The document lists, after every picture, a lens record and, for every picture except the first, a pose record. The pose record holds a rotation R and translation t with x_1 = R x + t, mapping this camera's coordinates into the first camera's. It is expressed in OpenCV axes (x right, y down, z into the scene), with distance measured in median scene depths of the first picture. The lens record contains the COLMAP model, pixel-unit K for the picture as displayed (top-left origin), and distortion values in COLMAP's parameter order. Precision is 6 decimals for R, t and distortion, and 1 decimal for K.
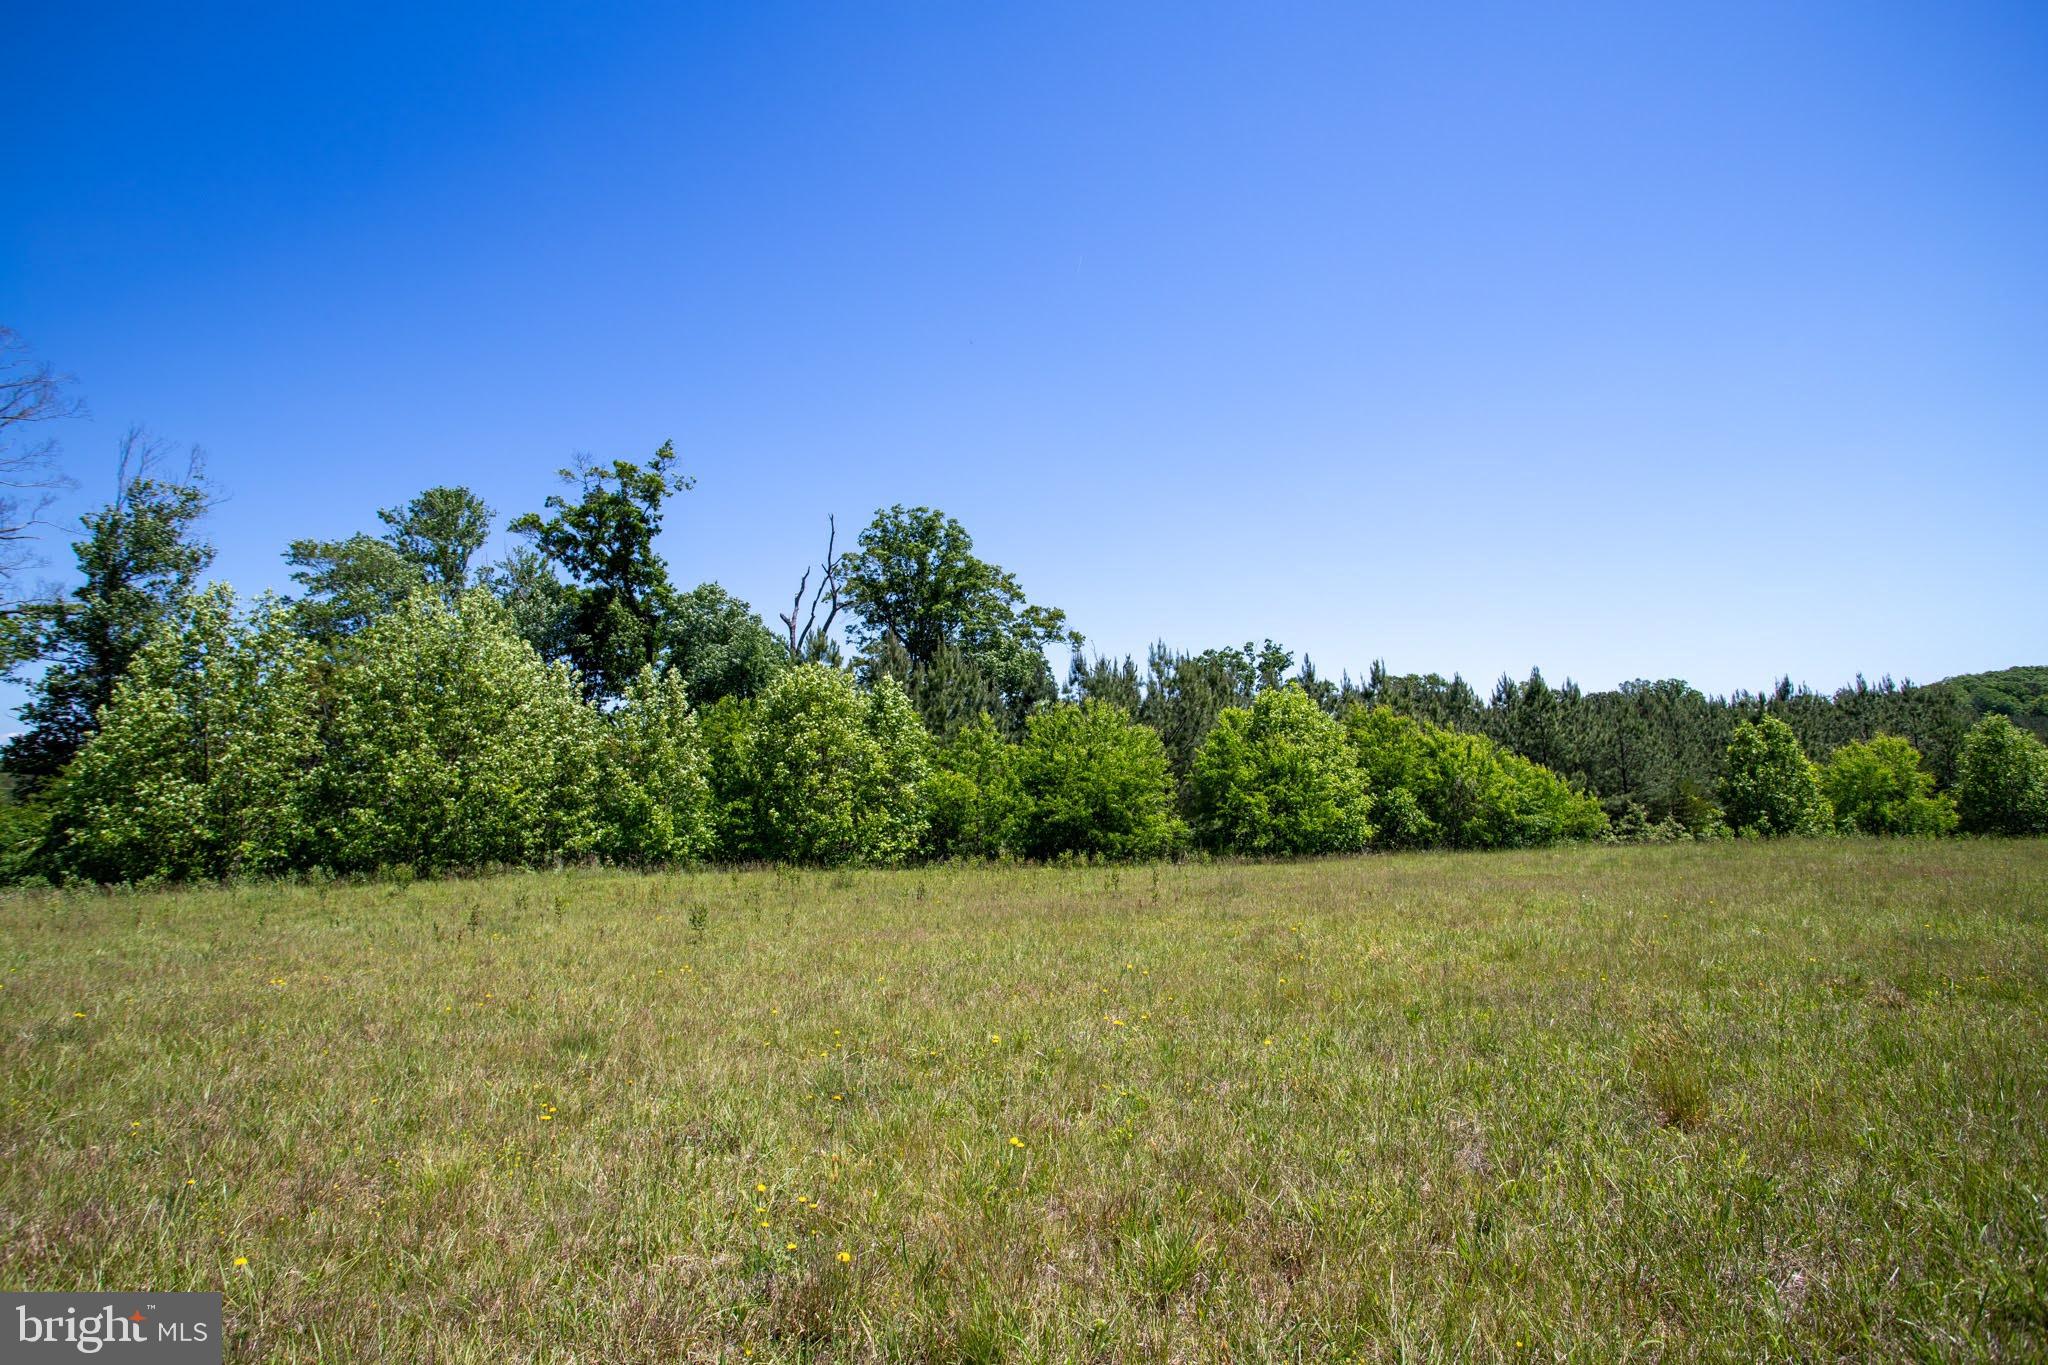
lens RADIAL K [[1059.4, 0, 1030.9], [0, 1059.4, 693.0], [0, 0, 1]] dist [-0.043452, 0.023837]
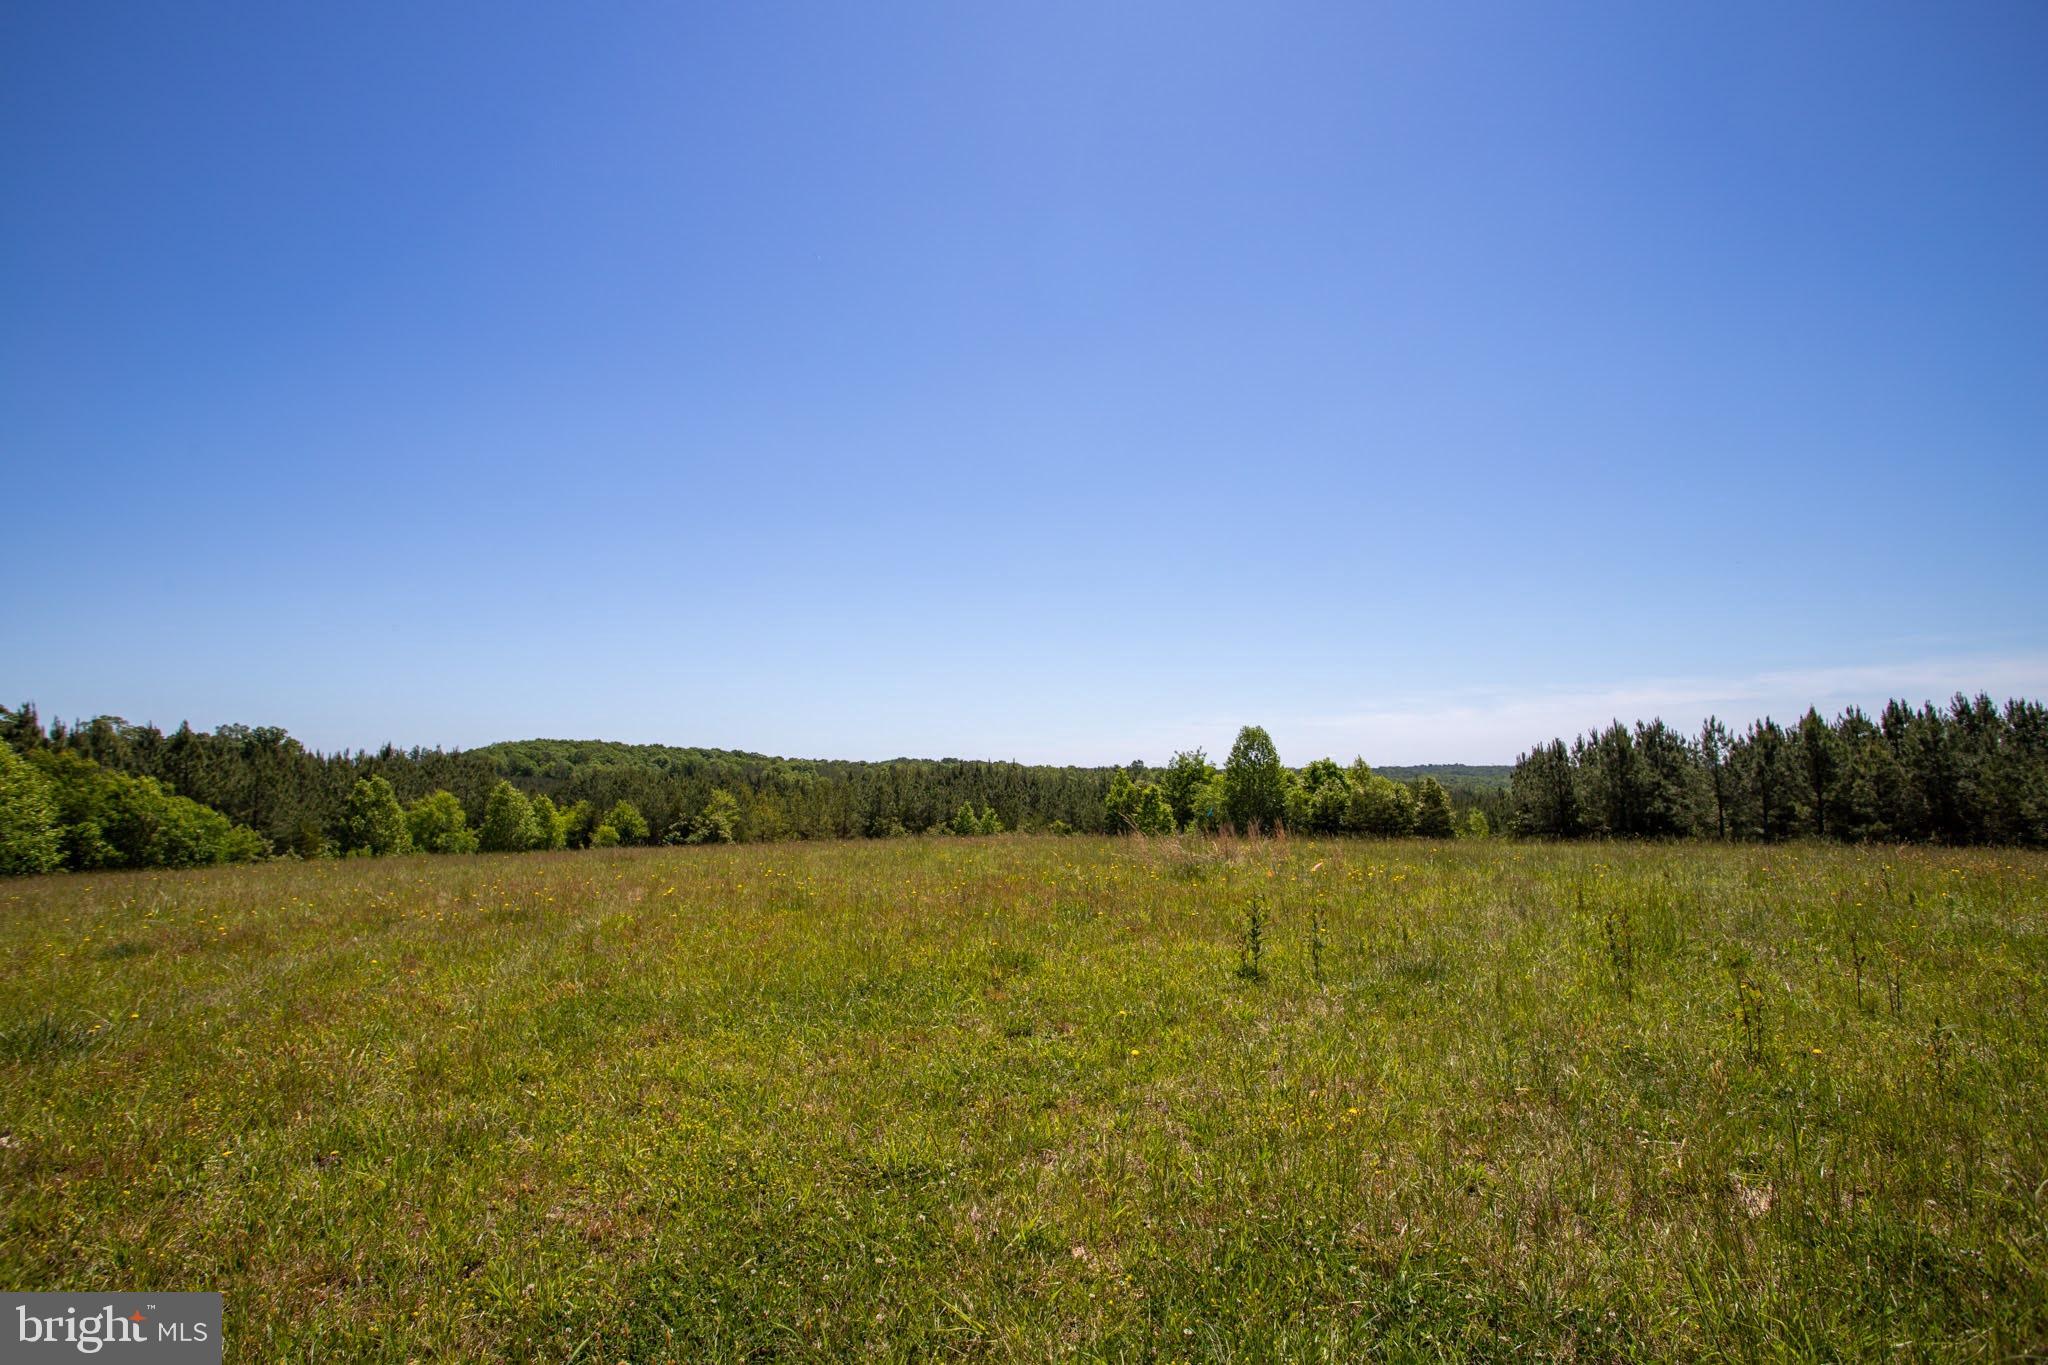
lens RADIAL K [[1044.4, 0, 1010.9], [0, 1044.4, 662.7], [0, 0, 1]] dist [-0.057251, 0.028205]
pose [[0.372876, 0.144500, 0.916560, -0.245458], [-0.074393, 0.989275, -0.125699, -0.015824], [-0.924894, -0.021316, 0.379627, -0.294903]]
